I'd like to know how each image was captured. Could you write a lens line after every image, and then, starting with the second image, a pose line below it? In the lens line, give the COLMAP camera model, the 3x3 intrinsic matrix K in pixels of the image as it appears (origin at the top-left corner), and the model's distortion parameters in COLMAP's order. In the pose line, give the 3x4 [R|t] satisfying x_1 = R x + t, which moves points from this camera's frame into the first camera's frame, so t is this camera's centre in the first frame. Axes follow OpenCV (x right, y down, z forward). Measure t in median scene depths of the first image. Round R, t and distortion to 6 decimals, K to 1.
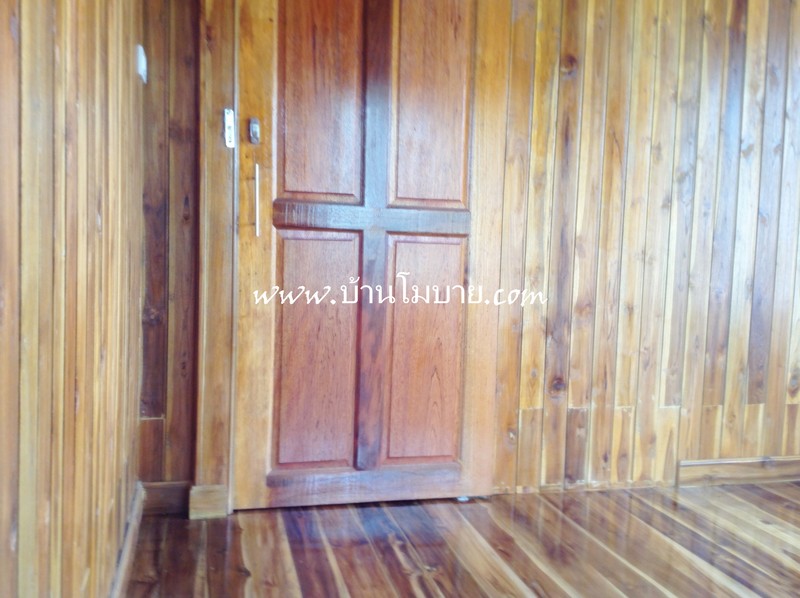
lens RADIAL K [[722.8, 0, 396.4], [0, 722.8, 297.8], [0, 0, 1]] dist [0.016231, -0.164438]
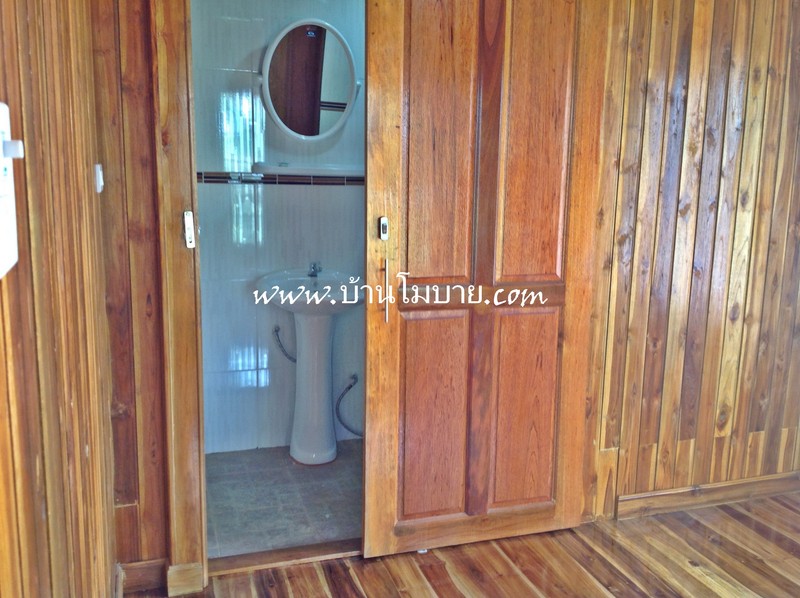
lens RADIAL K [[722.8, 0, 406.6], [0, 722.8, 291.1], [0, 0, 1]] dist [0.016231, -0.164438]
pose [[0.996114, -0.024394, 0.084632, -0.012131], [0.017022, 0.996084, 0.086753, -0.189527], [-0.086417, -0.084976, 0.992628, -0.034409]]
